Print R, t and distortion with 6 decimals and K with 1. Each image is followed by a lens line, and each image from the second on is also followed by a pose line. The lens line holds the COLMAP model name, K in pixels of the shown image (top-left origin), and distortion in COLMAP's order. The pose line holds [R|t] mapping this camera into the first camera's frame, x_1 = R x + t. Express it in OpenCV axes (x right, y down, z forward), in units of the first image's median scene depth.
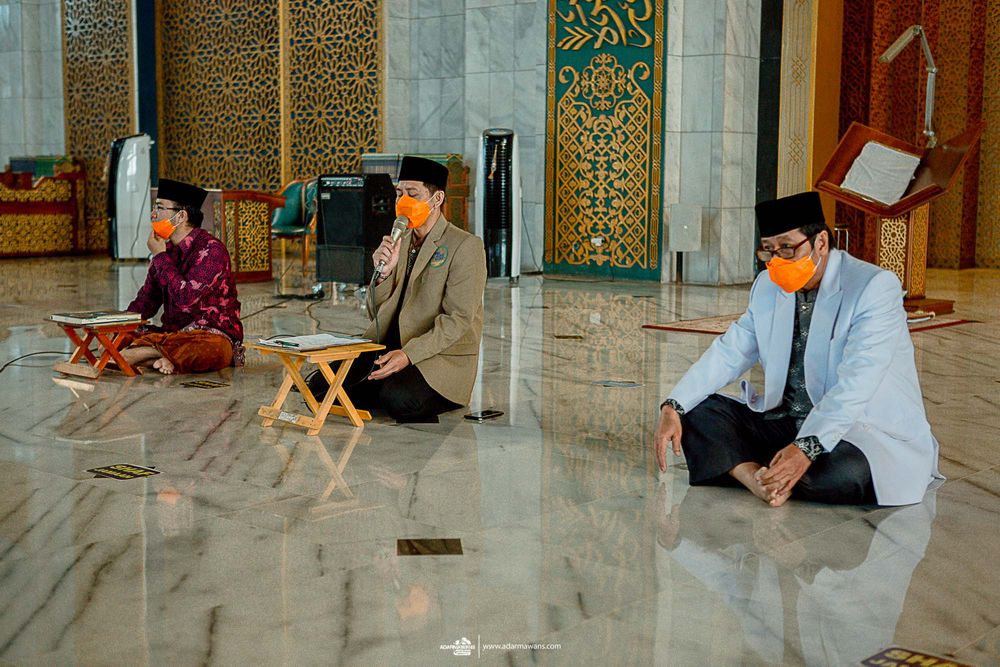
lens RADIAL K [[1441.3, 0, 500.0], [0, 1441.3, 333.5], [0, 0, 1]] dist [0.007873, 0.006753]
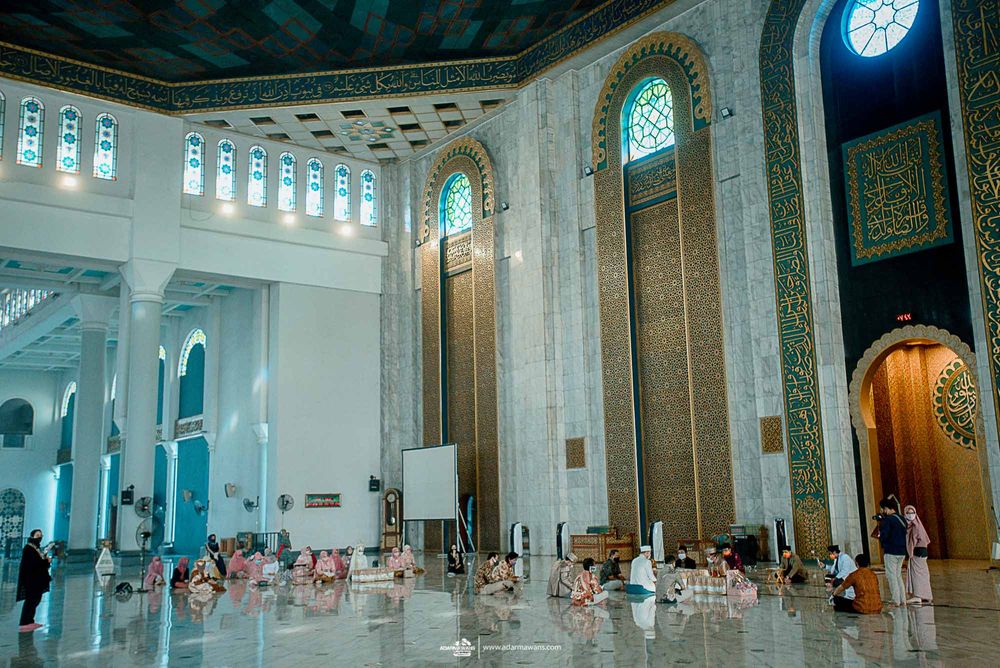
lens RADIAL K [[971.4, 0, 500.0], [0, 971.4, 334.0], [0, 0, 1]] dist [0.010848, 0.011810]
pose [[0.972125, -0.075340, -0.222027, -0.096360], [0.008667, 0.957865, -0.287087, 0.091382], [0.234301, 0.277160, 0.931818, -1.381052]]
